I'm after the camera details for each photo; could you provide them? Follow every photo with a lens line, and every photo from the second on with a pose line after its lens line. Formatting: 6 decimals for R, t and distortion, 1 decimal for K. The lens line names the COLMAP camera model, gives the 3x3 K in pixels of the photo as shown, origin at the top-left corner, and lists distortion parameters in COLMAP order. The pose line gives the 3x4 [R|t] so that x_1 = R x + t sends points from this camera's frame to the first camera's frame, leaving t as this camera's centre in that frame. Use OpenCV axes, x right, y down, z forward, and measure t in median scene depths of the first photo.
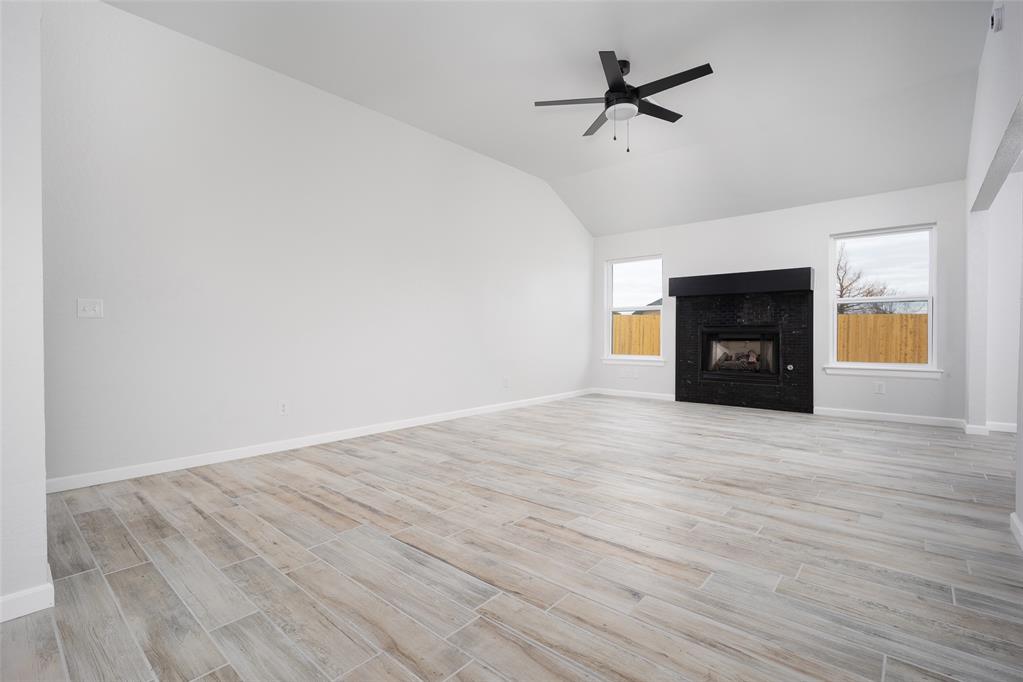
lens RADIAL K [[470.8, 0, 521.8], [0, 470.8, 341.1], [0, 0, 1]] dist [-0.007638, 0.003923]
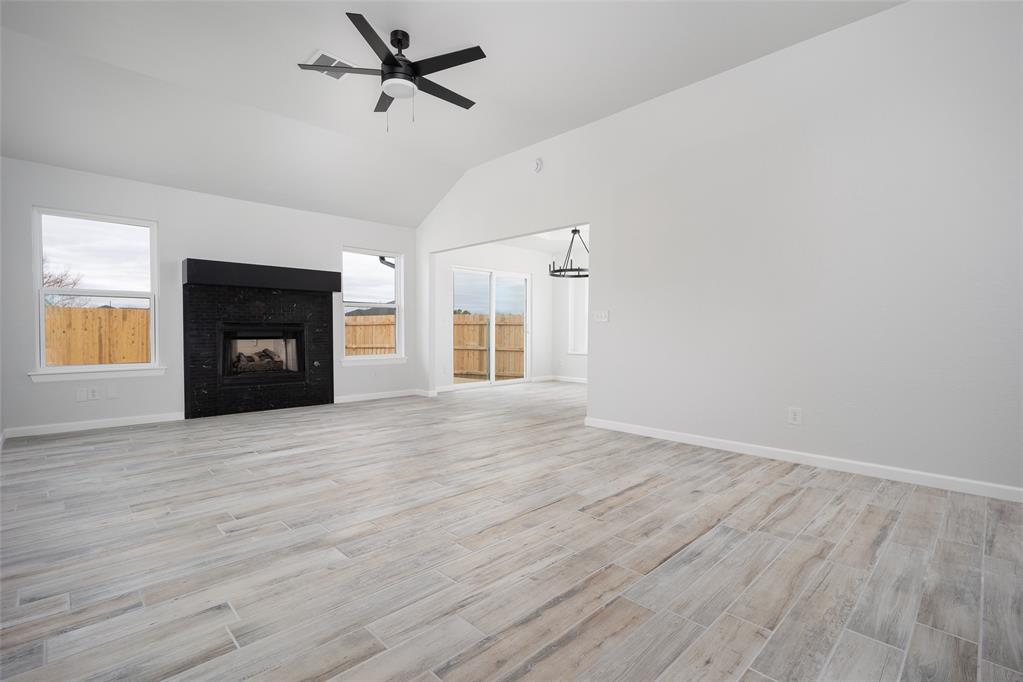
lens RADIAL K [[470.8, 0, 521.9], [0, 470.8, 341.2], [0, 0, 1]] dist [-0.007638, 0.003923]
pose [[0.077301, -0.019057, 0.996826, -1.026530], [0.010447, 0.999778, 0.018303, -0.021262], [-0.996953, 0.008999, 0.077483, 1.045092]]
